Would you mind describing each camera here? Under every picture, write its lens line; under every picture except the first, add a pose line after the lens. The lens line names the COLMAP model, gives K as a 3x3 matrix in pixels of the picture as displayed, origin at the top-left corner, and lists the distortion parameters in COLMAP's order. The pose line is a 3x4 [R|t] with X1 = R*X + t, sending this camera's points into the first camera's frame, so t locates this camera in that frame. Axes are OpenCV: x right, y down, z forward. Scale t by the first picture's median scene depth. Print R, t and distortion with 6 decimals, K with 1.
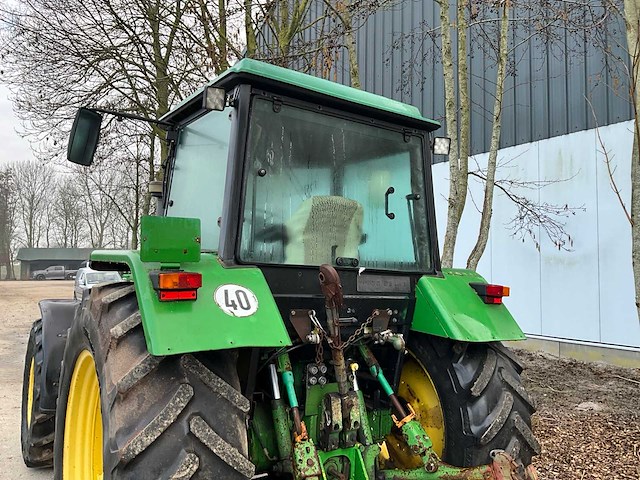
lens RADIAL K [[540.3, 0, 316.5], [0, 540.3, 210.8], [0, 0, 1]] dist [0.088748, -0.142373]
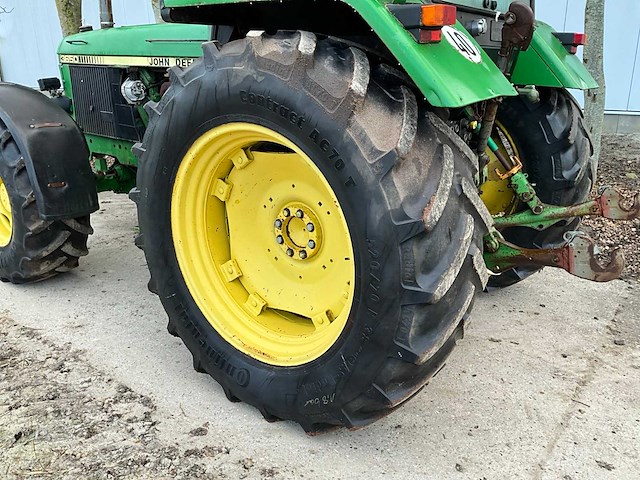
lens RADIAL K [[540.3, 0, 294.4], [0, 540.3, 244.3], [0, 0, 1]] dist [0.088748, -0.142373]
pose [[0.940343, -0.144581, 0.307978, -0.584742], [0.000820, 0.906175, 0.422901, 0.074657], [-0.340226, -0.397420, 0.852235, 0.220701]]
